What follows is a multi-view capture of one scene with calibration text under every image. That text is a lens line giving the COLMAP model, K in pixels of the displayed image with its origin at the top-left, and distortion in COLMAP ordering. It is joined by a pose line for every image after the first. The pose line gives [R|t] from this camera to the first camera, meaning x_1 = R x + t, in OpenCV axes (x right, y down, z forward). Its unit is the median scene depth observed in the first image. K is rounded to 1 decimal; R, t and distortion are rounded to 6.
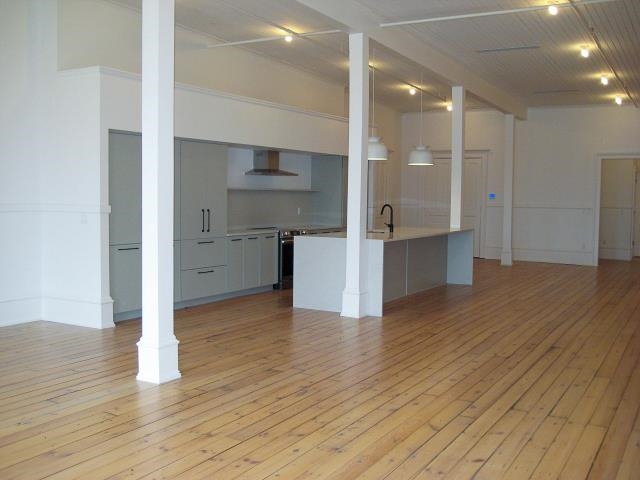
lens RADIAL K [[674.4, 0, 320.0], [0, 674.4, 240.0], [0, 0, 1]] dist [-0.072993, -0.000832]
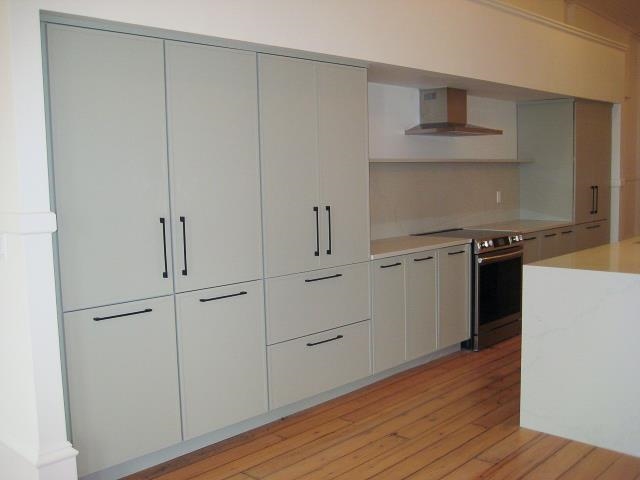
lens RADIAL K [[674.4, 0, 320.0], [0, 674.4, 240.0], [0, 0, 1]] dist [-0.072993, -0.000832]
pose [[0.972516, -0.010115, -0.232618, -0.054382], [0.018201, 0.999301, 0.032644, -0.032200], [0.232125, -0.035980, 0.972020, 0.469409]]
